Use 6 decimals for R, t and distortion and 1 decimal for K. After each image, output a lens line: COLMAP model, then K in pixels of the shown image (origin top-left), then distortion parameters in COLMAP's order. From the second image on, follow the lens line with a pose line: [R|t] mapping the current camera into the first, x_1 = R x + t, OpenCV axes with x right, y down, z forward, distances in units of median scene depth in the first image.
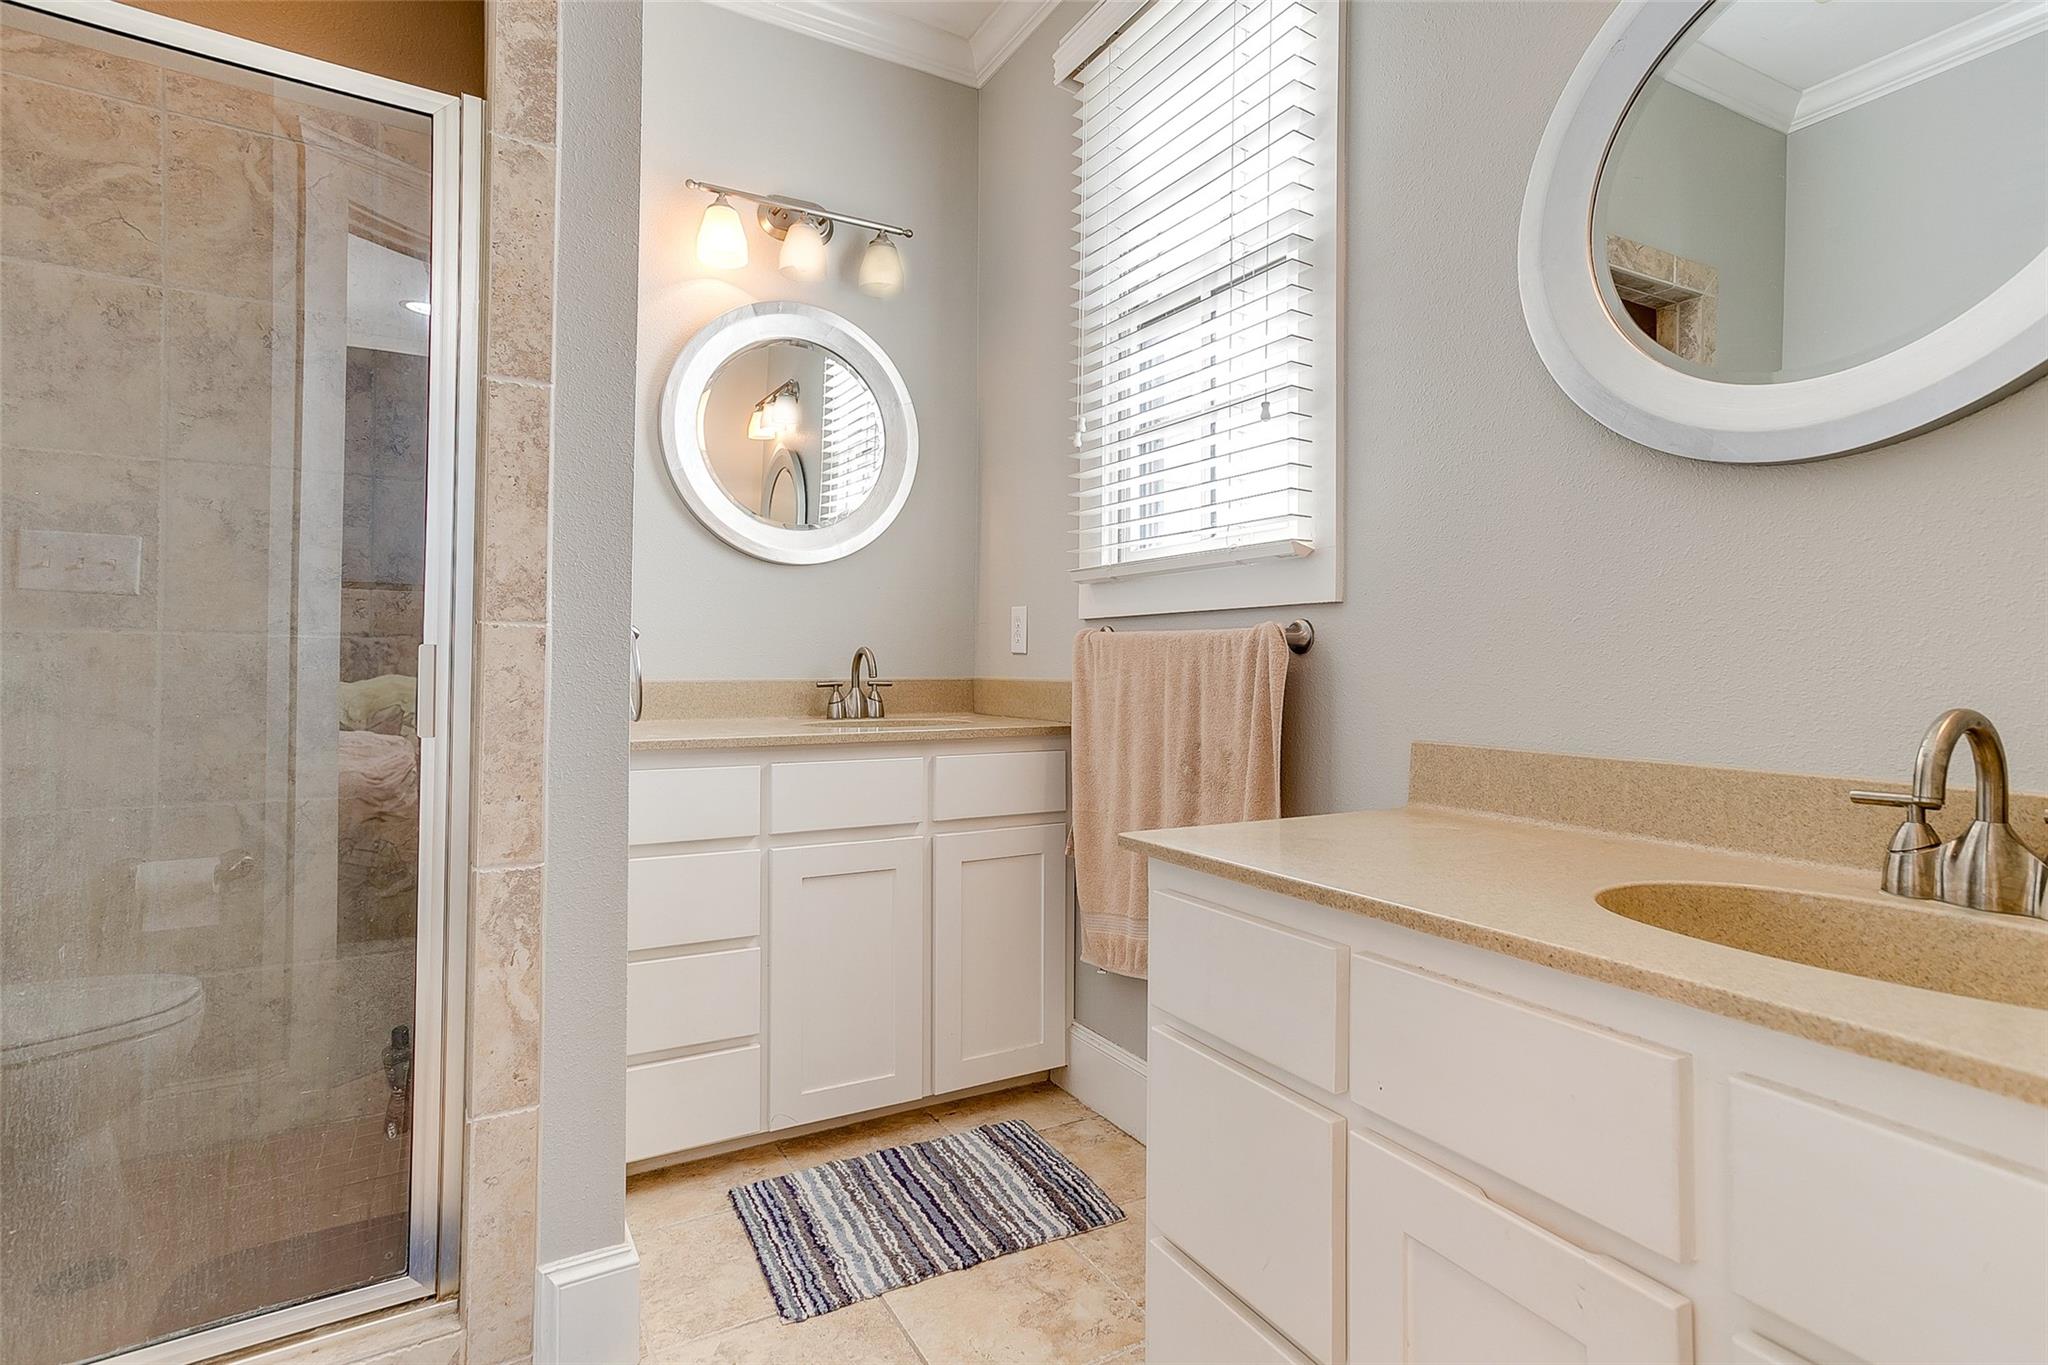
lens RADIAL K [[1004.6, 0, 1024.0], [0, 1004.6, 682.5], [0, 0, 1]] dist [-0.052106, 0.035510]
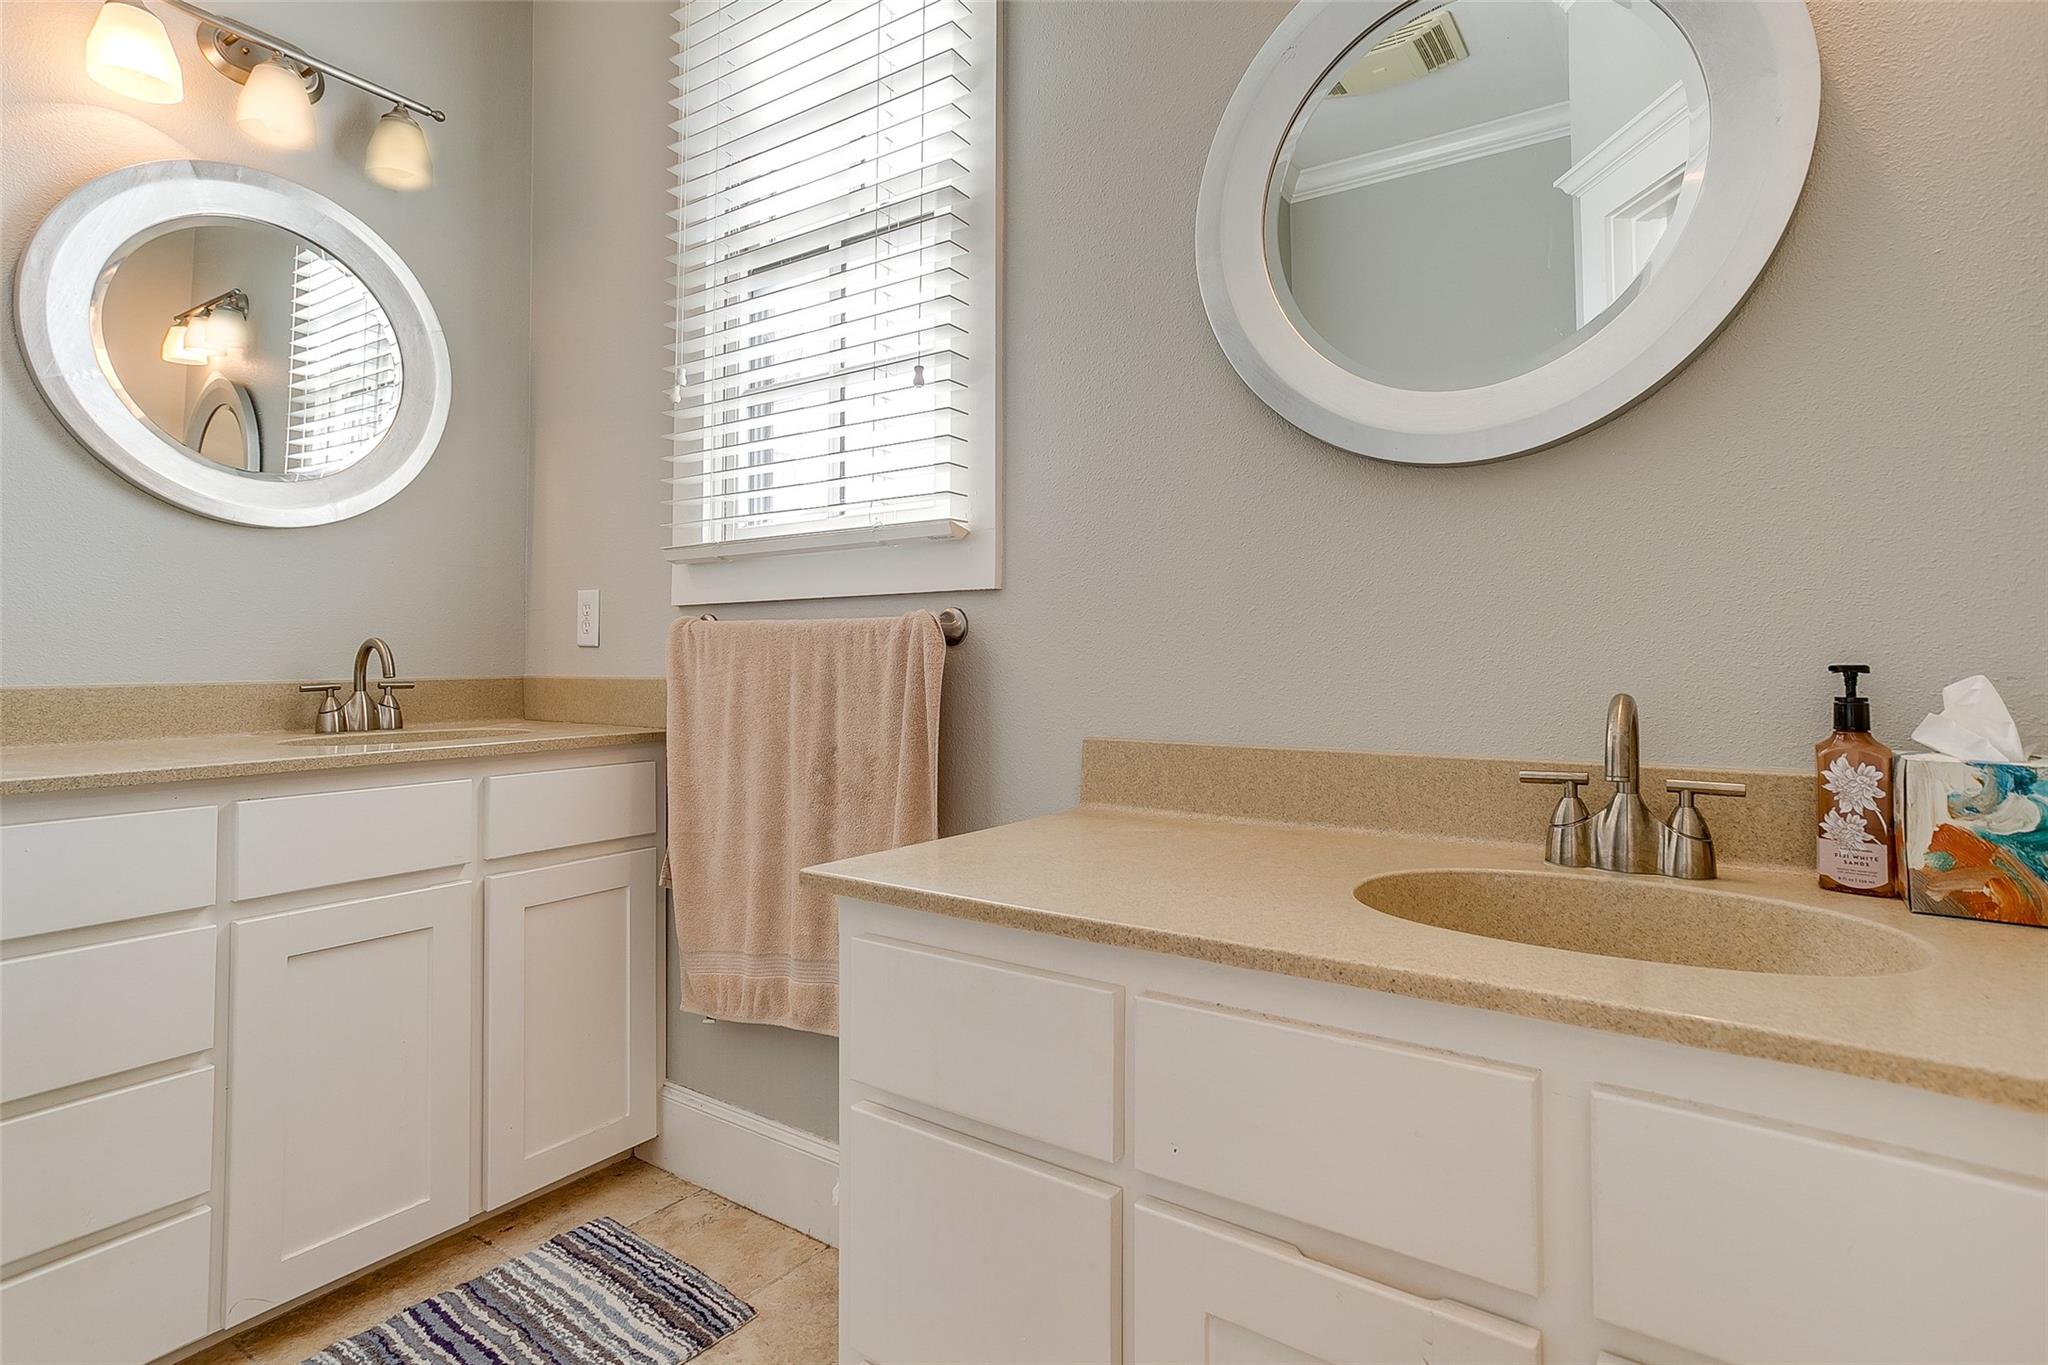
lens RADIAL K [[1021.3, 0, 1025.6], [0, 1021.3, 651.2], [0, 0, 1]] dist [-0.051517, 0.035203]
pose [[0.899171, -0.003734, 0.437582, -0.060318], [0.014189, 0.999687, -0.020625, -0.002994], [-0.437368, 0.024754, 0.898942, 0.113436]]
